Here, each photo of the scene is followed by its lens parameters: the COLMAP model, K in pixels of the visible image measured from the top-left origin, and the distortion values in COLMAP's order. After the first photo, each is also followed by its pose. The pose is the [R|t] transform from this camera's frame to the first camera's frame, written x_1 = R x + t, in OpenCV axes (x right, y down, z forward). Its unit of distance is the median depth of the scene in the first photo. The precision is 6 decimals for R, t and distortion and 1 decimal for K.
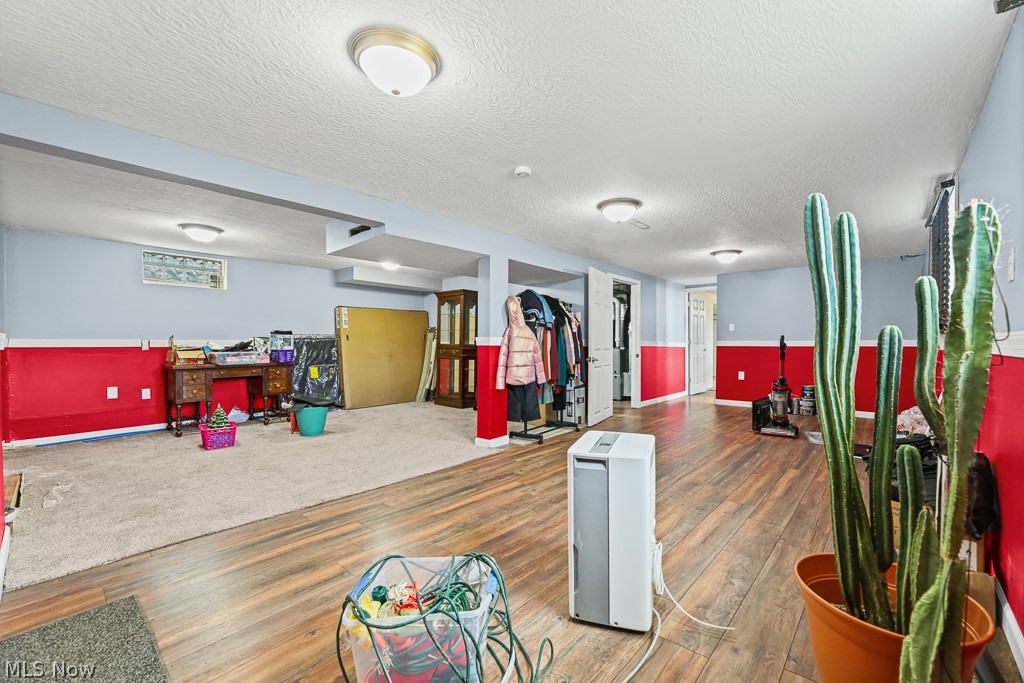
lens RADIAL K [[417.3, 0, 512.6], [0, 417.3, 349.7], [0, 0, 1]] dist [0.000016, -0.000661]
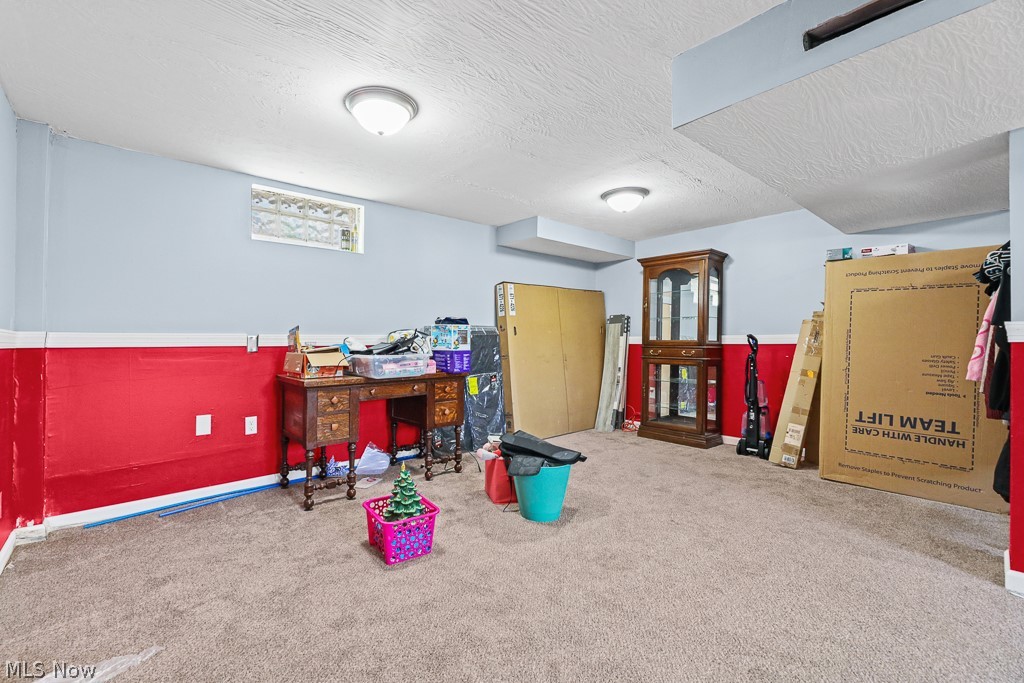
lens RADIAL K [[432.5, 0, 471.0], [0, 432.5, 330.1], [0, 0, 1]] dist [0.000362, -0.006393]
pose [[0.986623, -0.005043, -0.162943, -0.435729], [-0.001268, 0.999254, -0.038601, -0.005028], [0.163016, 0.038291, 0.985880, 0.408731]]
